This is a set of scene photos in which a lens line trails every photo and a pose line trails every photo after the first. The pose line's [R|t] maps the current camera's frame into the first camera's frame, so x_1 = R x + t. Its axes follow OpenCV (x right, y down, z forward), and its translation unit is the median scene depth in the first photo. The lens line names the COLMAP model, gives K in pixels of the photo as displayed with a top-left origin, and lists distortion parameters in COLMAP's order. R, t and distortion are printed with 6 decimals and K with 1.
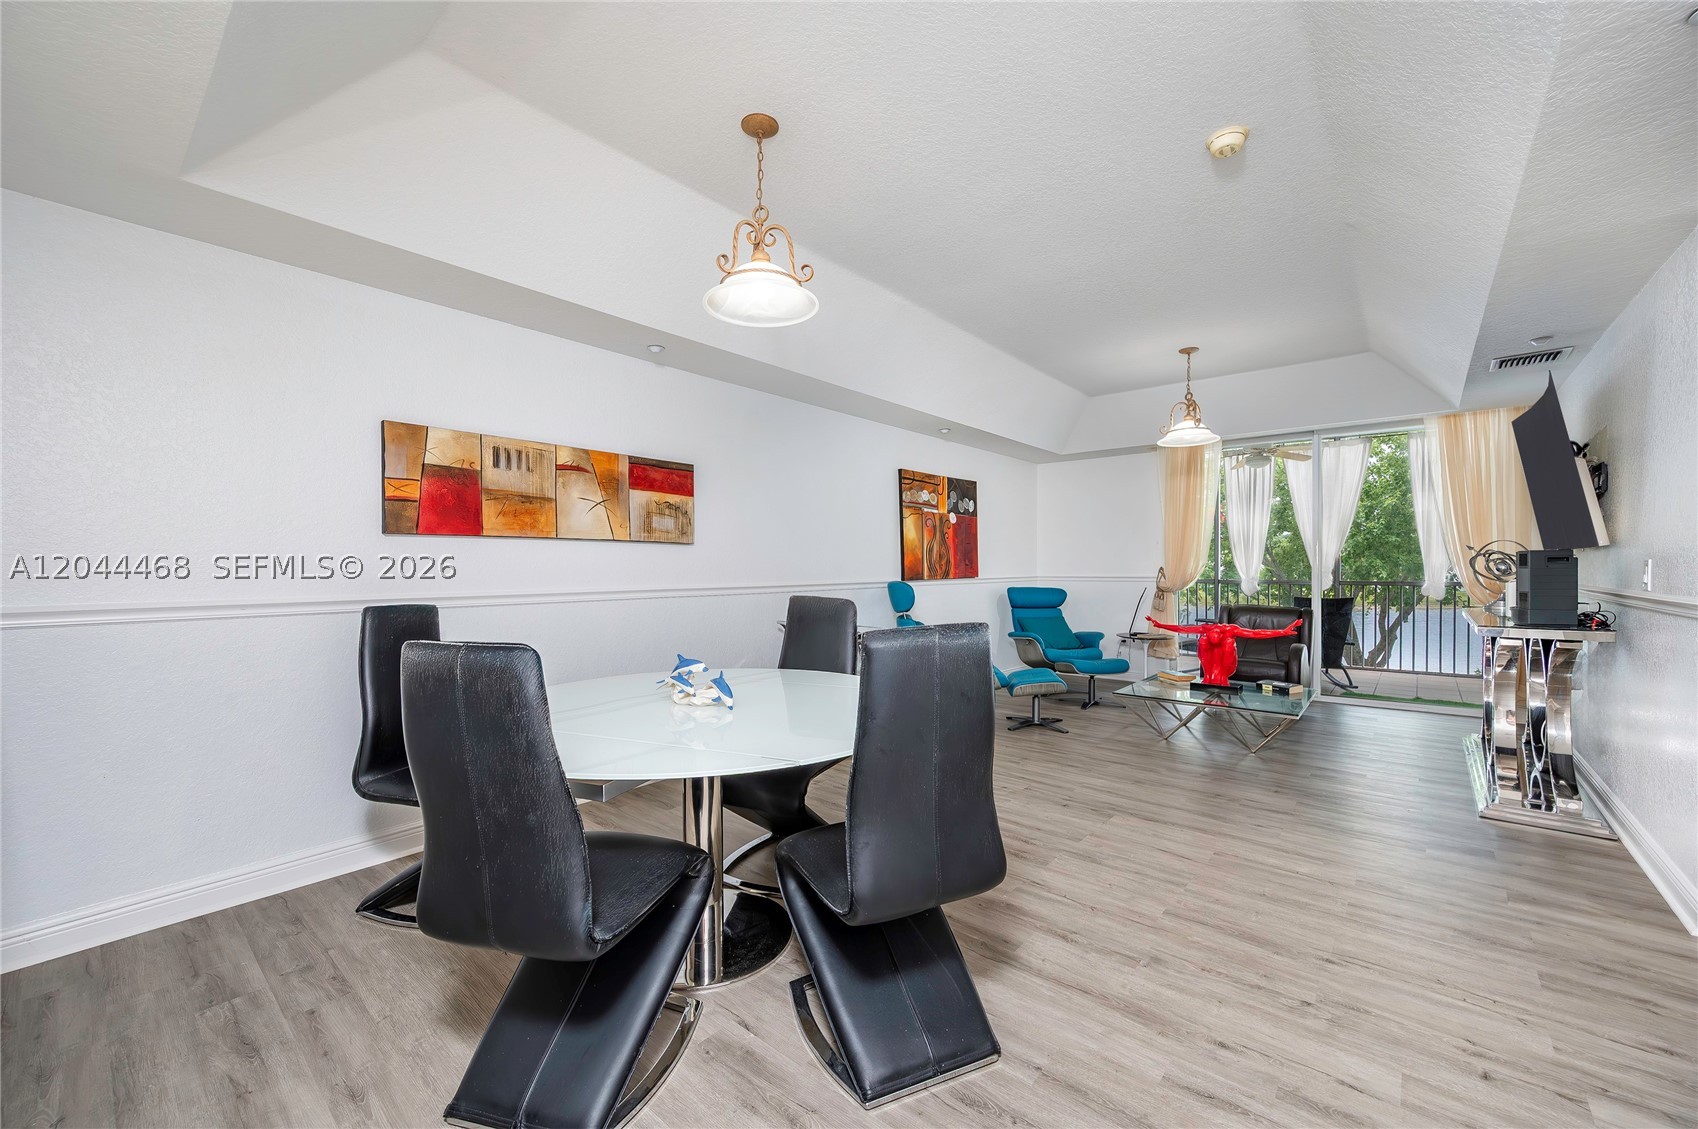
lens RADIAL K [[653.8, 0, 873.4], [0, 653.8, 577.7], [0, 0, 1]] dist [0.000767, -0.000203]
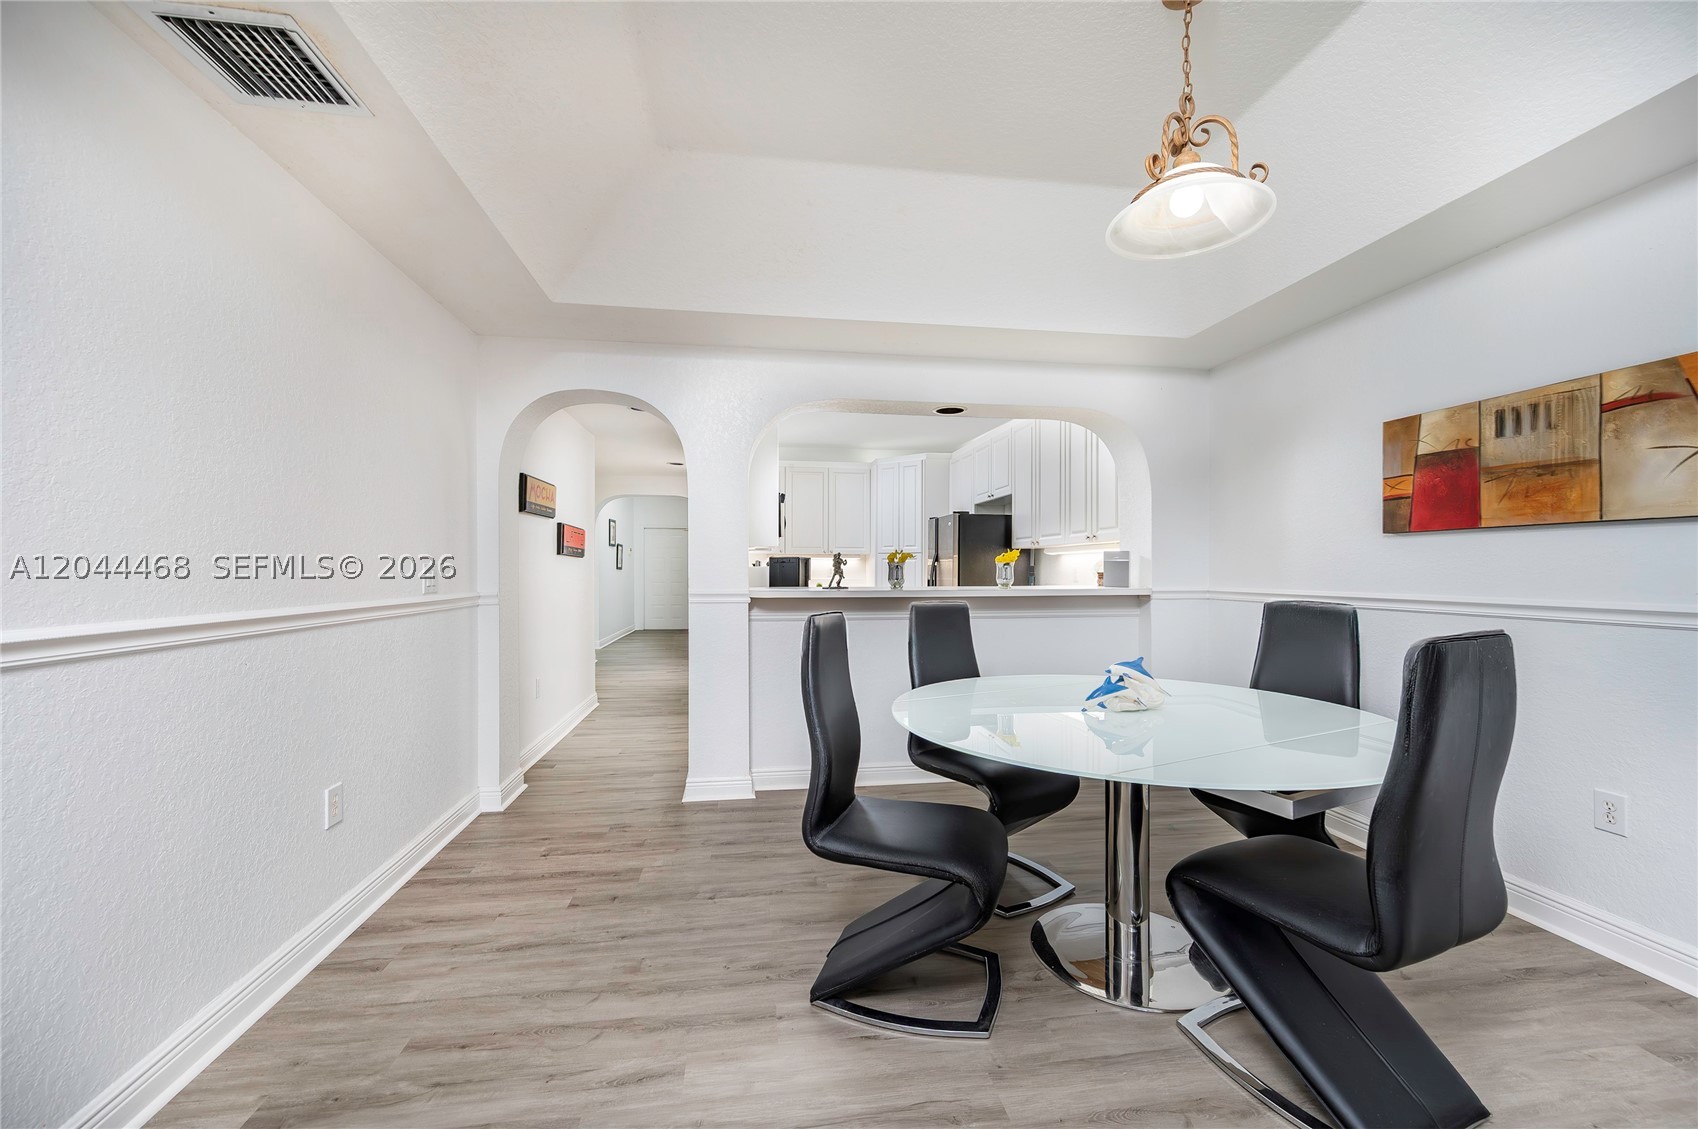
lens RADIAL K [[653.8, 0, 840.6], [0, 653.8, 578.5], [0, 0, 1]] dist [0.000767, -0.000203]
pose [[-0.675282, 0.019928, -0.737291, 0.447563], [-0.003356, 0.999542, 0.030090, -0.019088], [0.737552, 0.022794, -0.674905, 0.815768]]
